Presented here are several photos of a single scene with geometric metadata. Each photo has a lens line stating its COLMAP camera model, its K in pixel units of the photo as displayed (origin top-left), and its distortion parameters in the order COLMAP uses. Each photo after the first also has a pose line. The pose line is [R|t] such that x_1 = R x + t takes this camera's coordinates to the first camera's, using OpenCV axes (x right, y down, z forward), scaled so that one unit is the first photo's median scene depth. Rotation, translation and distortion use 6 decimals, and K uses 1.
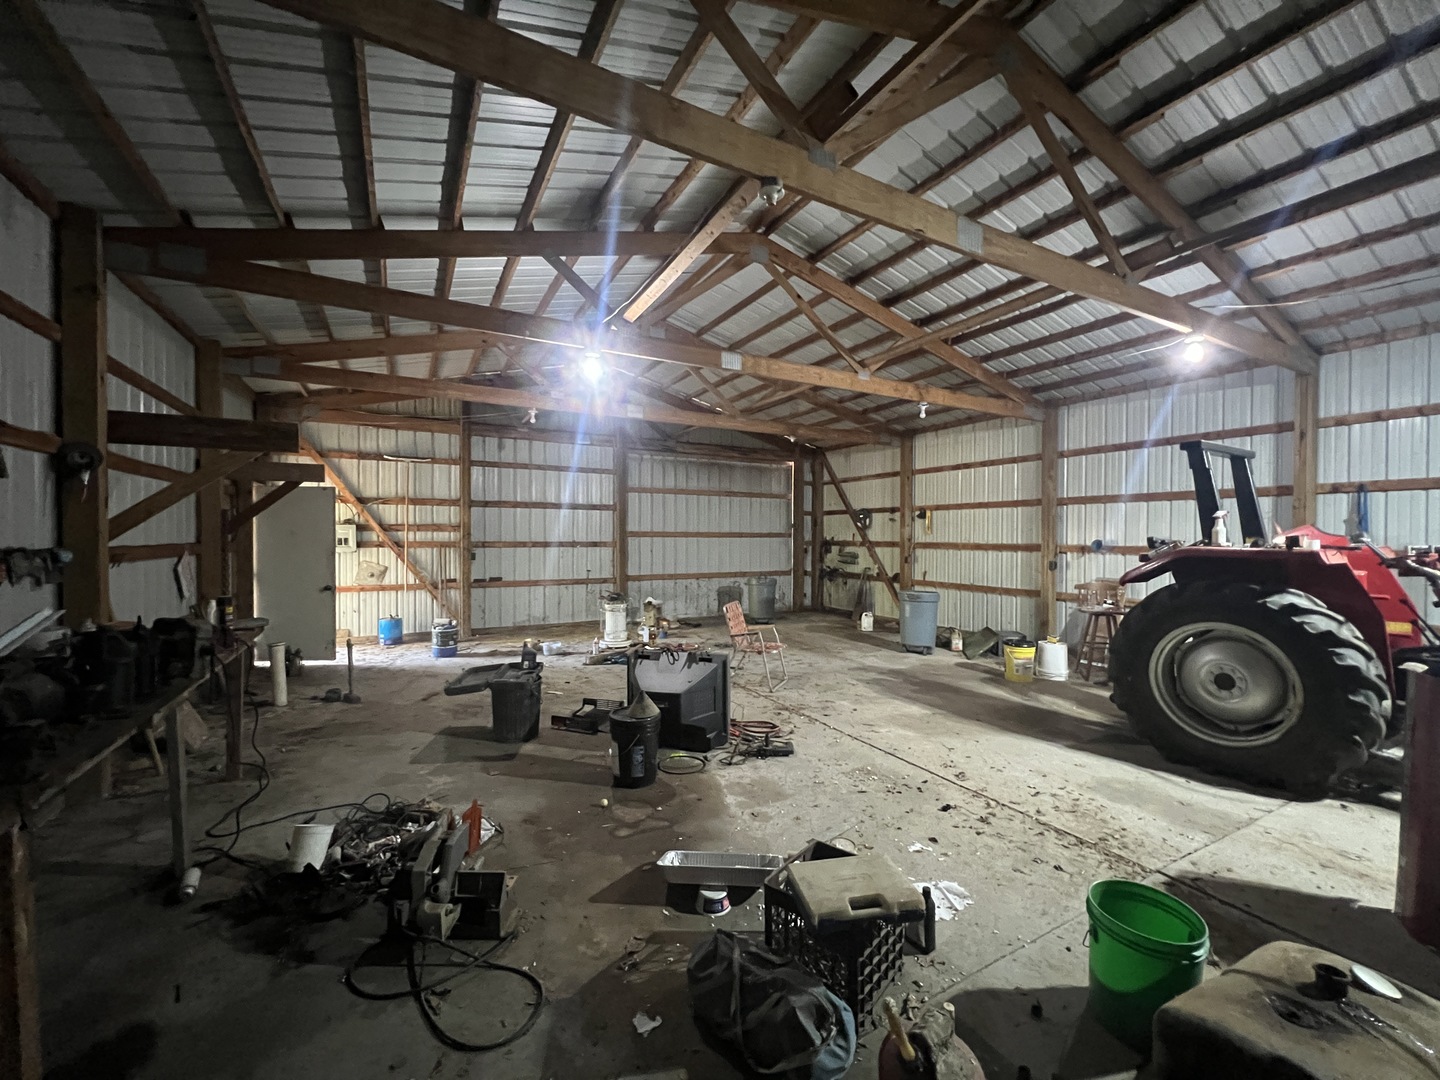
lens RADIAL K [[577.9, 0, 719.3], [0, 577.9, 541.9], [0, 0, 1]] dist [-0.002533, 0.000082]
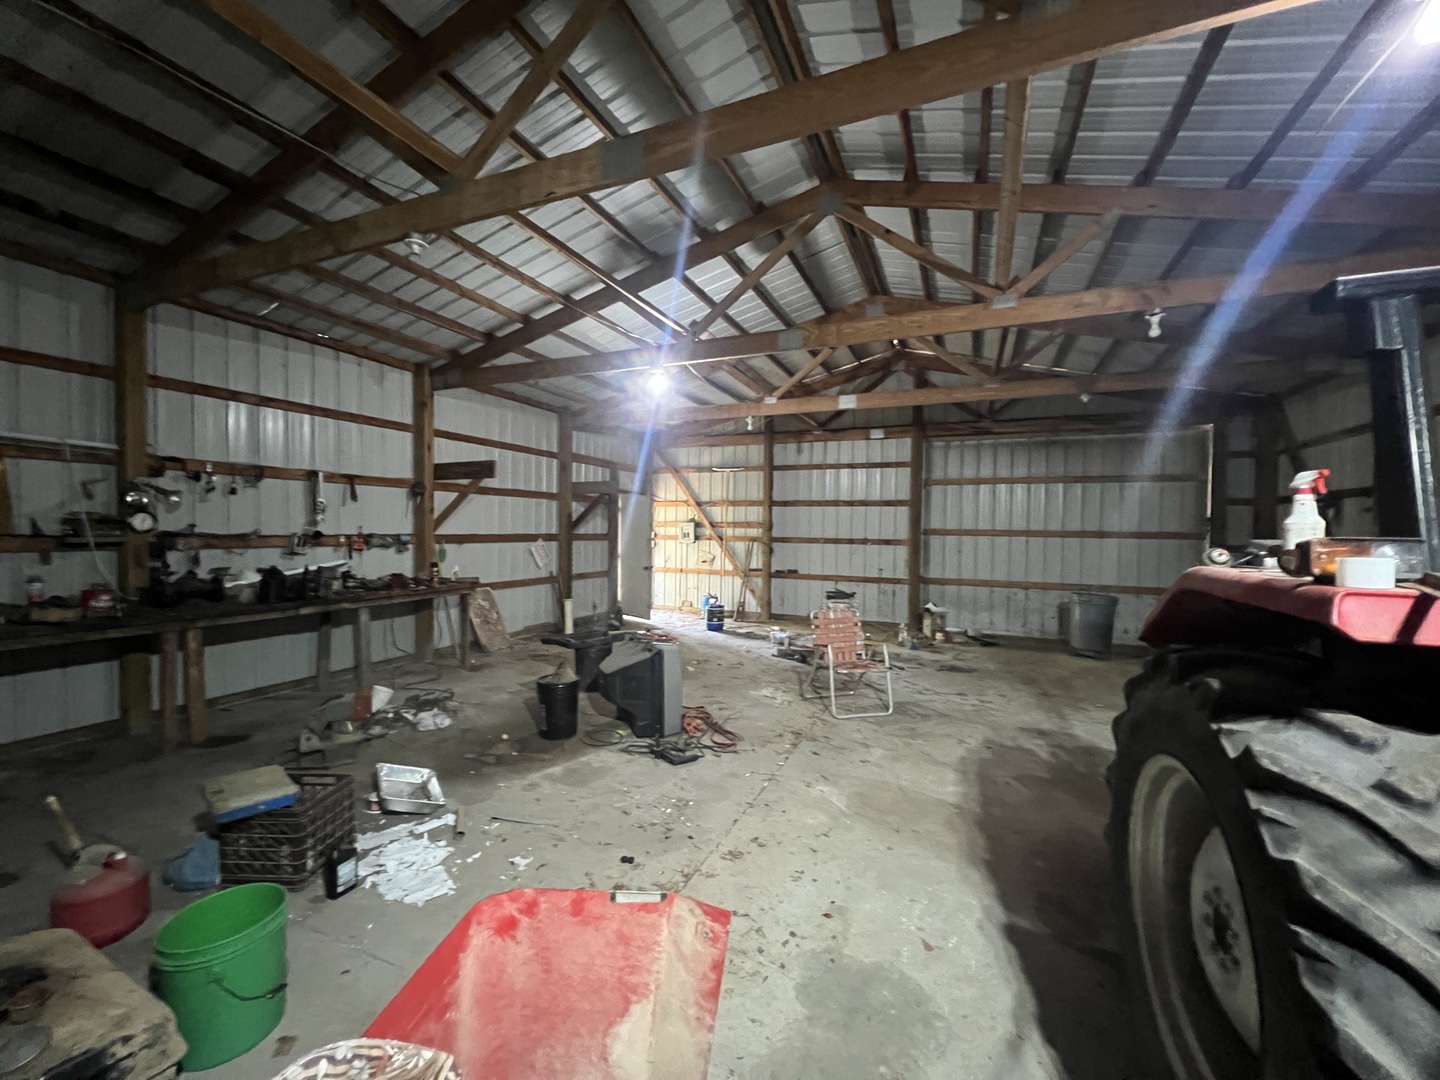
lens RADIAL K [[577.9, 0, 719.1], [0, 577.9, 541.6], [0, 0, 1]] dist [-0.002533, 0.000082]
pose [[0.612423, 0.021452, -0.790239, 0.436432], [-0.019186, 0.999741, 0.012270, -0.003600], [0.790297, 0.007647, 0.612676, 0.230960]]
